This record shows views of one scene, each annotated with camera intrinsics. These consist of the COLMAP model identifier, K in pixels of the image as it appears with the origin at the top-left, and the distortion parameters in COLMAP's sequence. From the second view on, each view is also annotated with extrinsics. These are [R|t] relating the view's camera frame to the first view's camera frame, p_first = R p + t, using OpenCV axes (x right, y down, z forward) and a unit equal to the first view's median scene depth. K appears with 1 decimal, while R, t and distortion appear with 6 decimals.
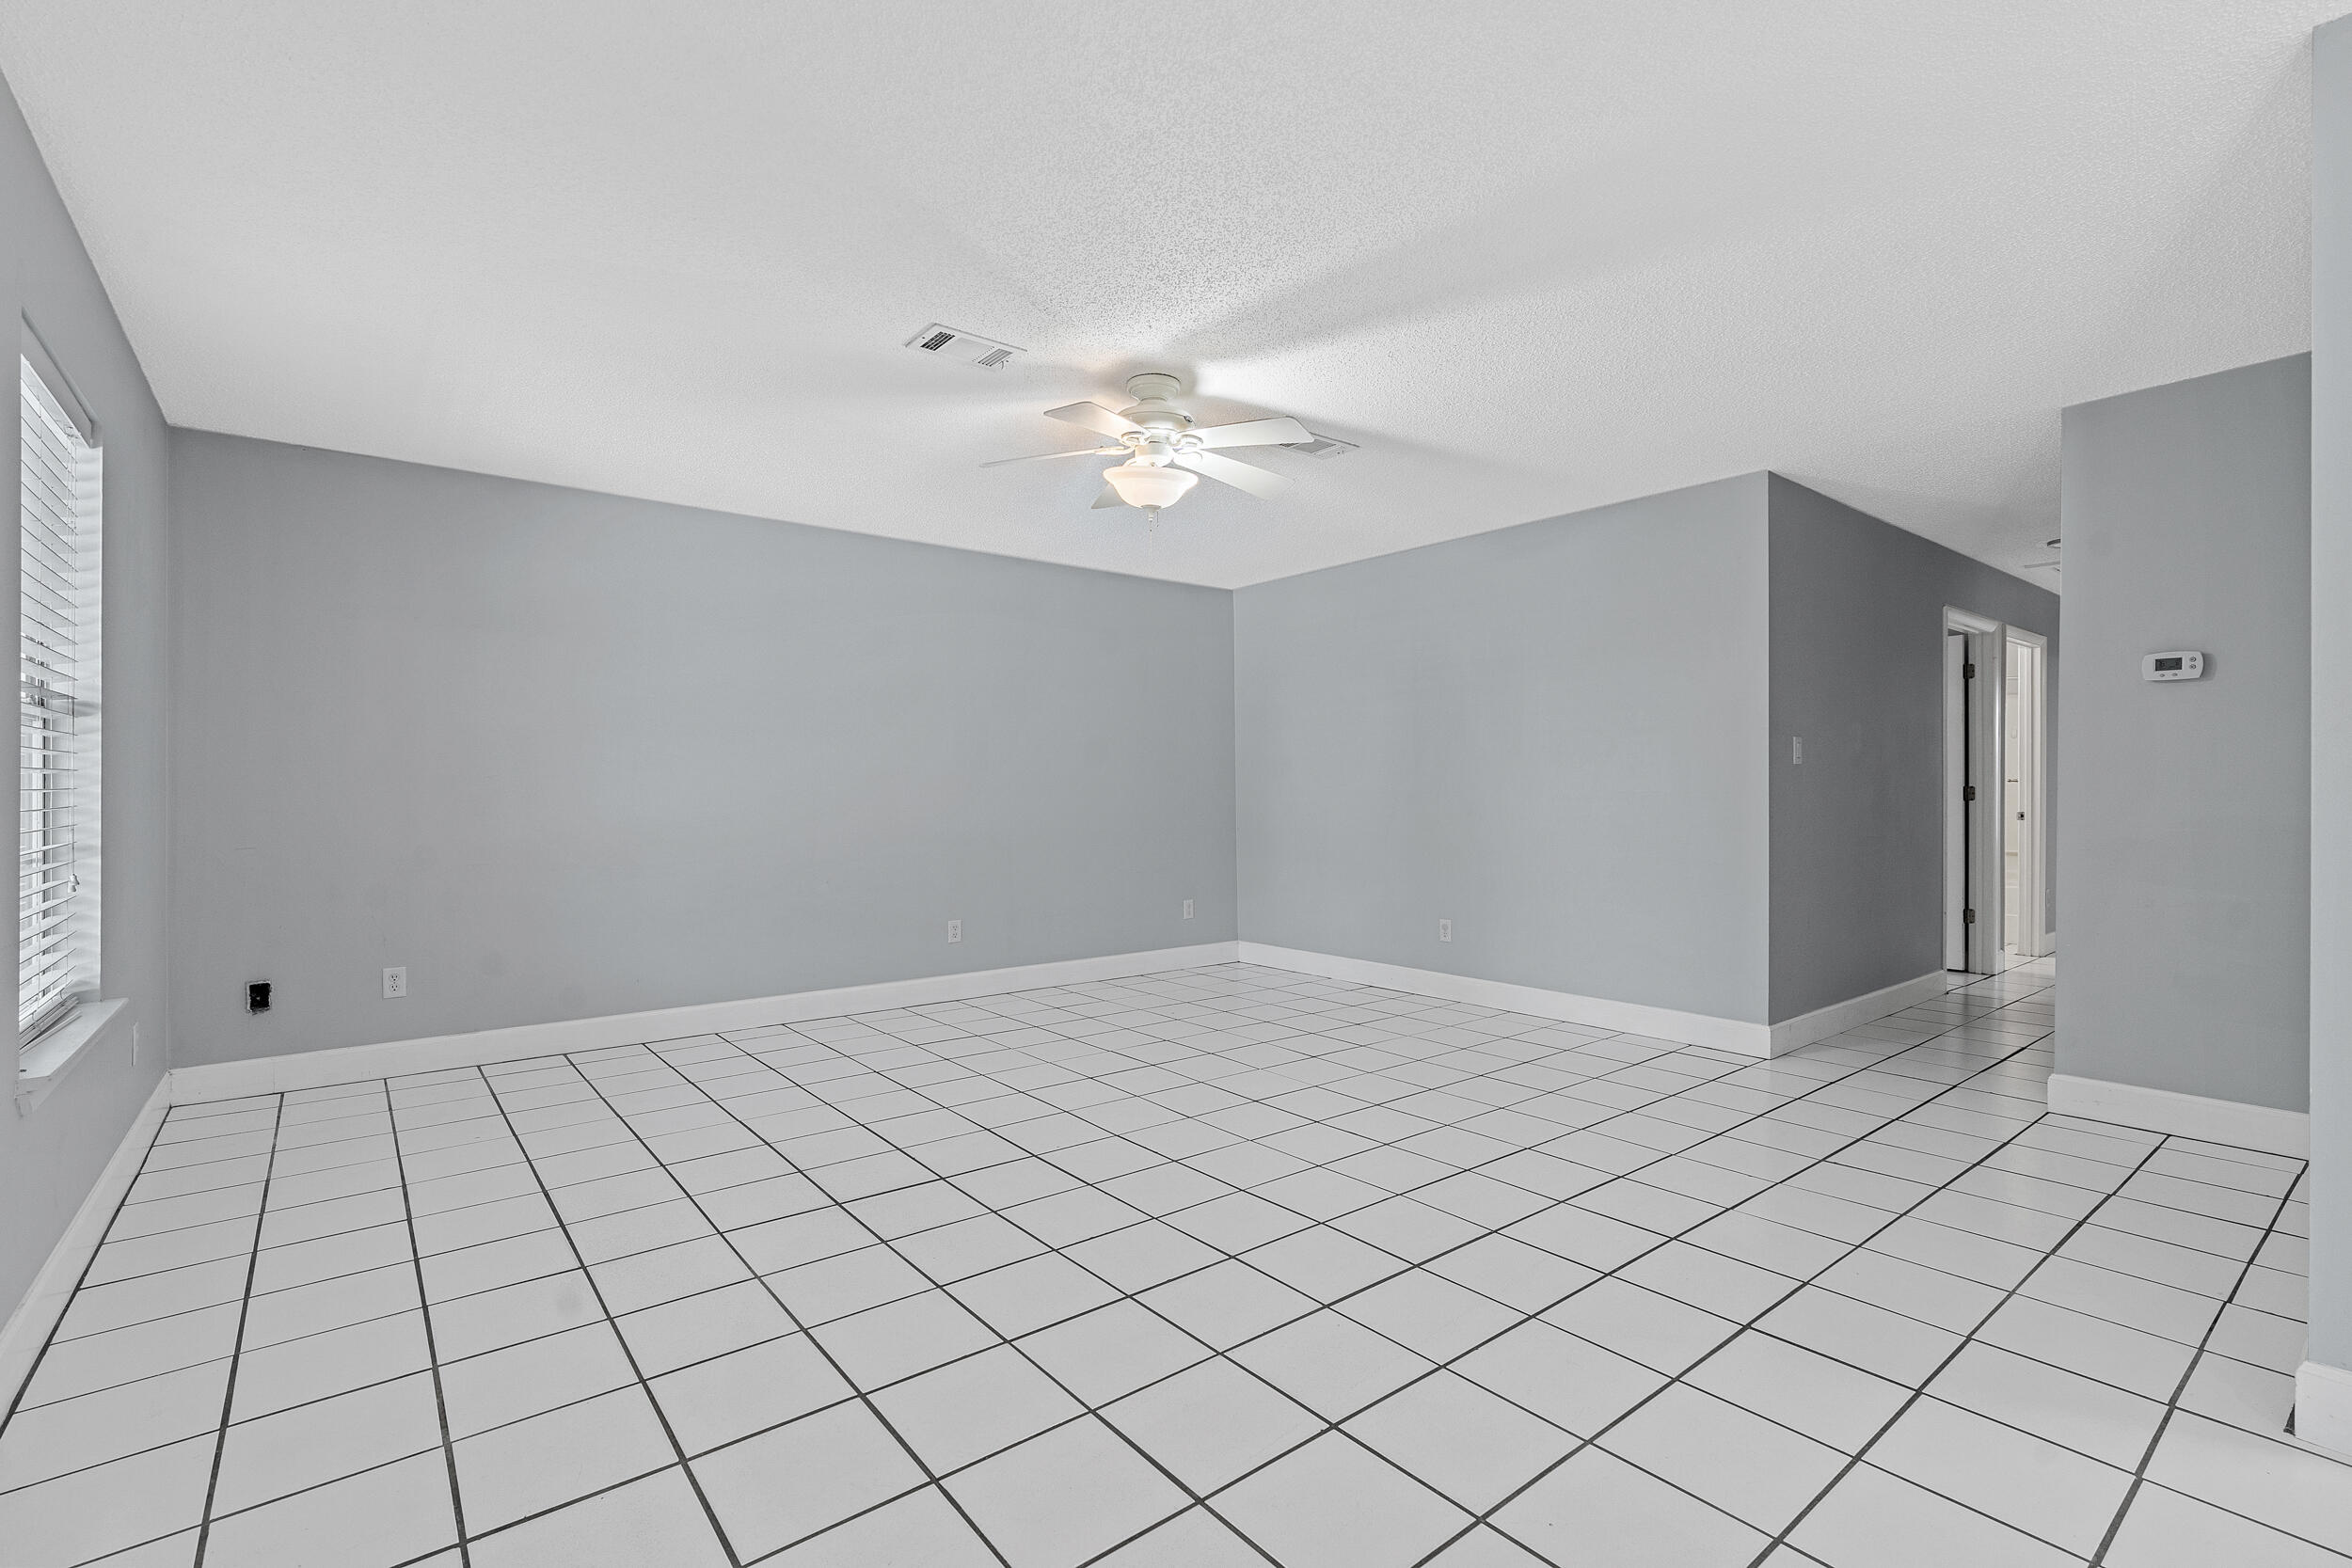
lens RADIAL K [[1055.5, 0, 1176.0], [0, 1055.5, 784.0], [0, 0, 1]] dist [-0.003960, 0.011669]
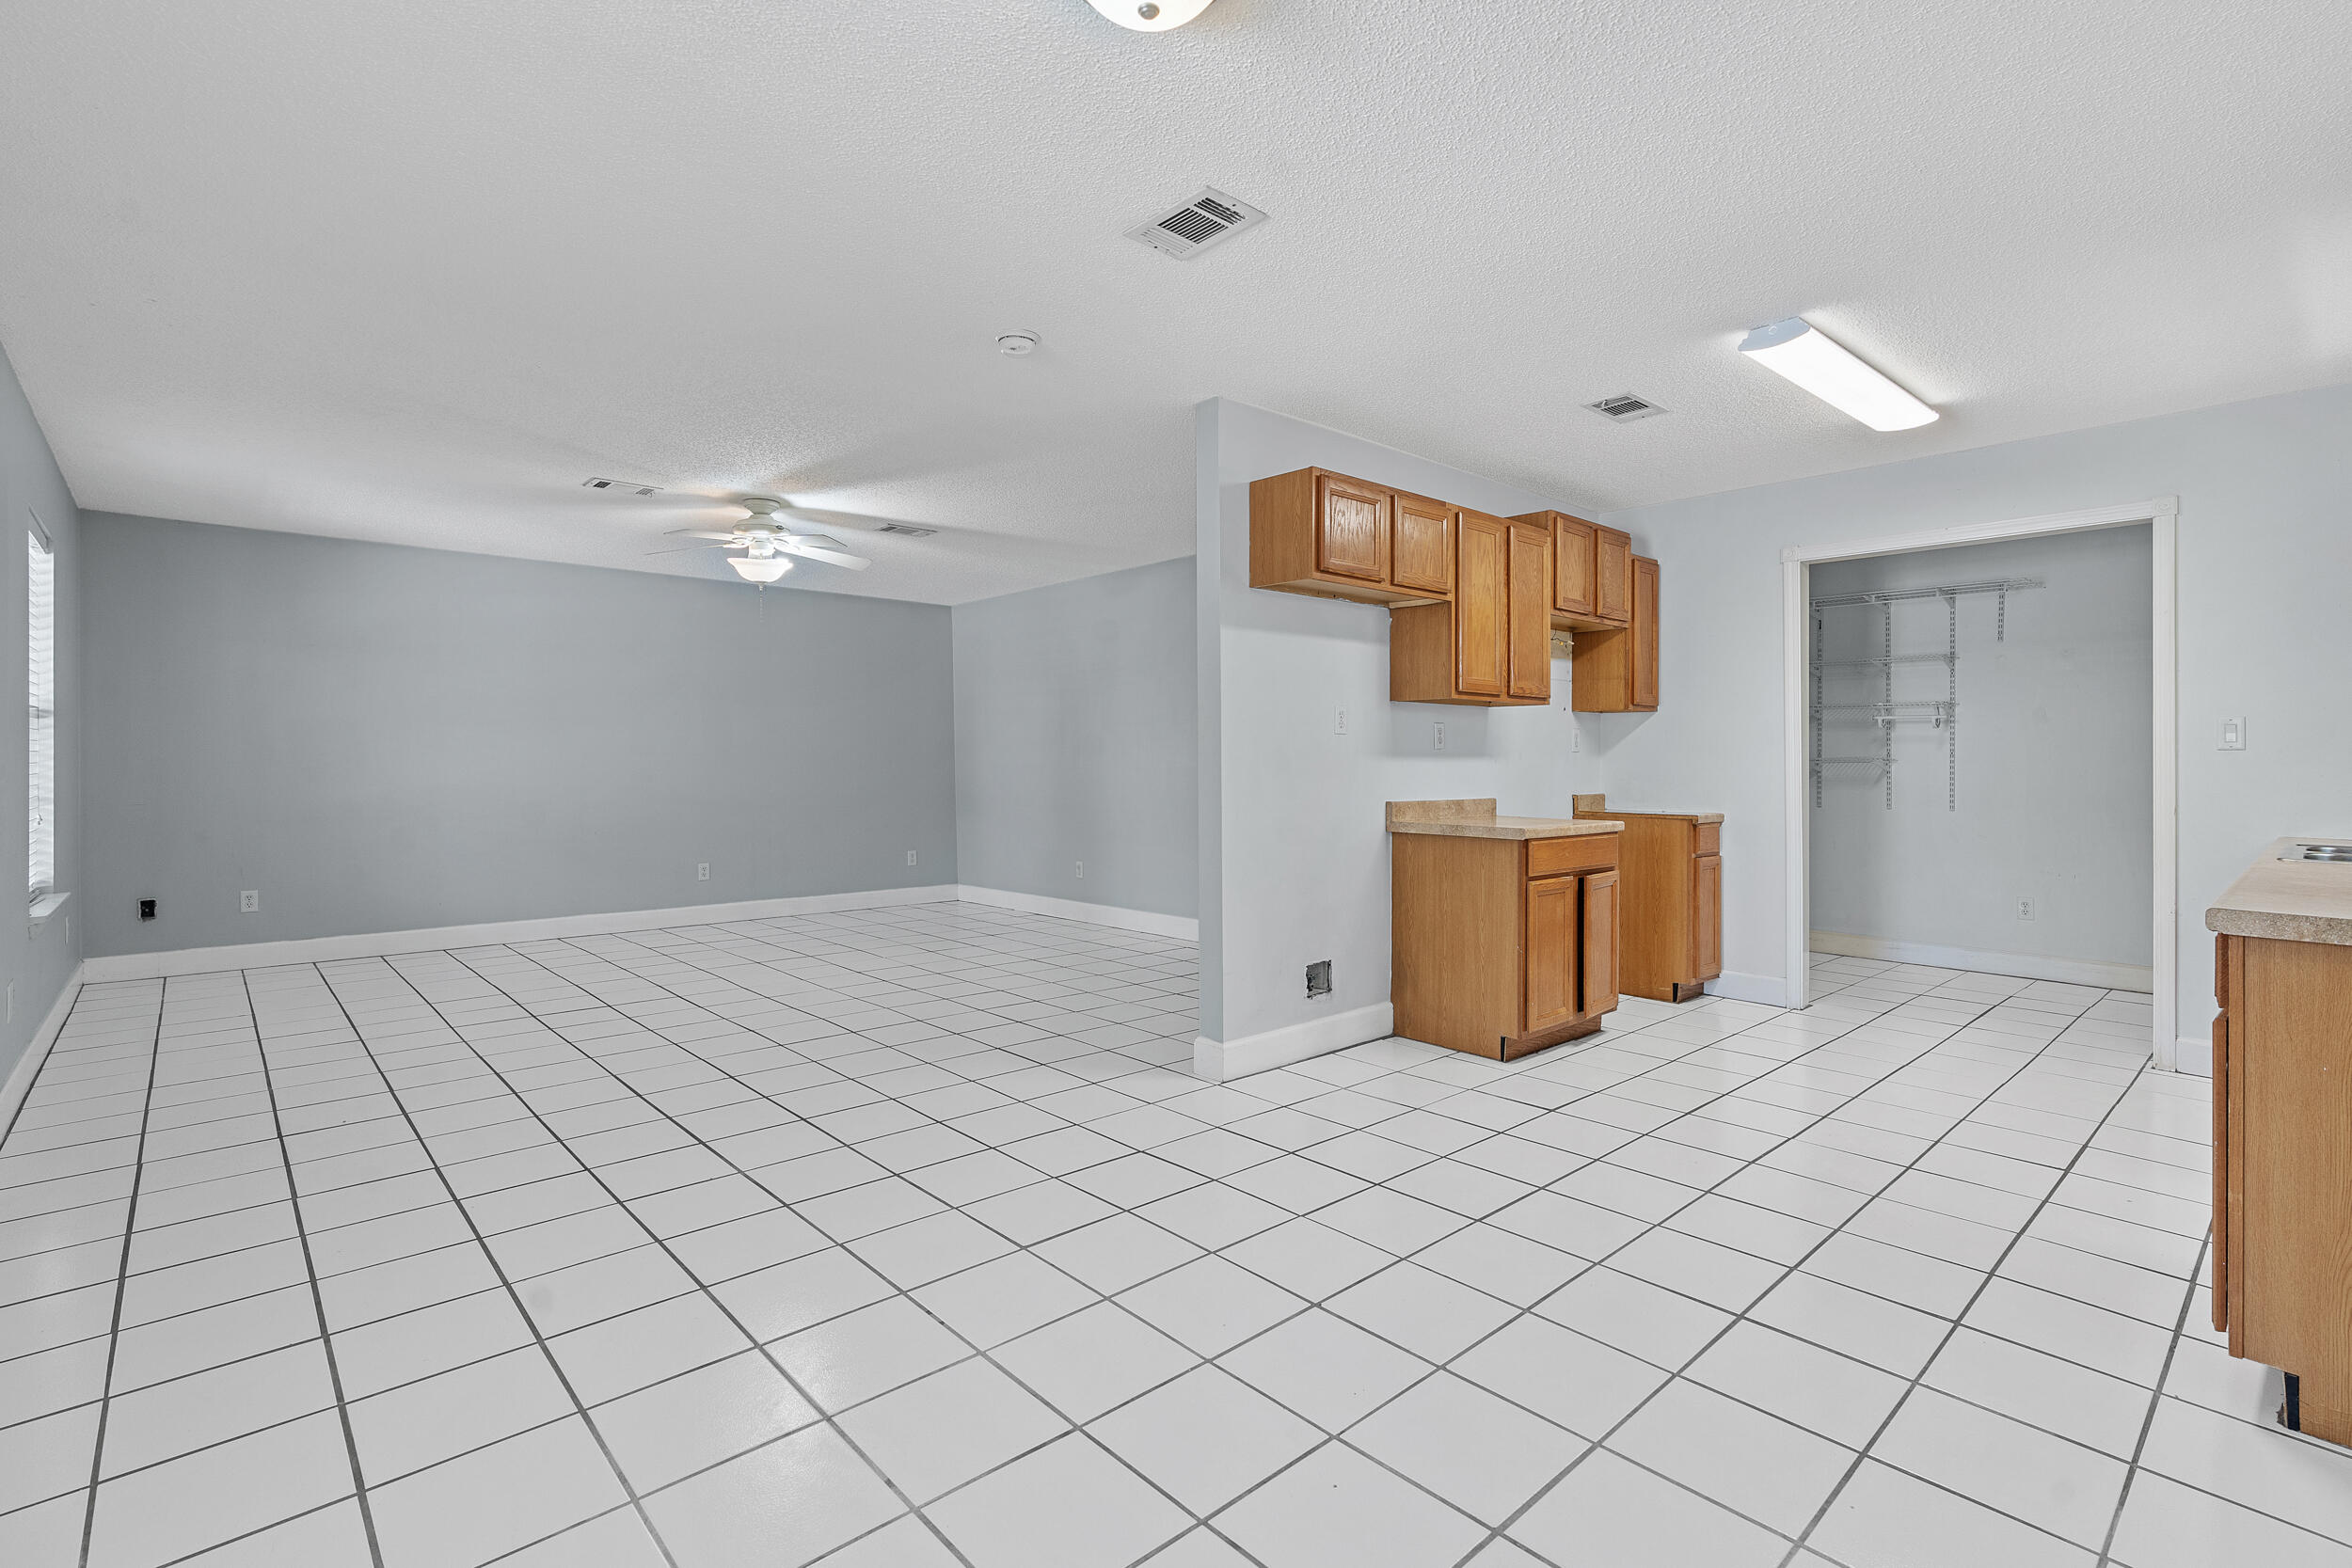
lens RADIAL K [[1072.0, 0, 1184.5], [0, 1072.0, 773.8], [0, 0, 1]] dist [0.000329, -0.000601]
pose [[0.997842, 0.002231, 0.065617, 0.385805], [-0.003186, 0.999891, 0.014447, -0.004864], [-0.065577, -0.014625, 0.997740, -0.474705]]
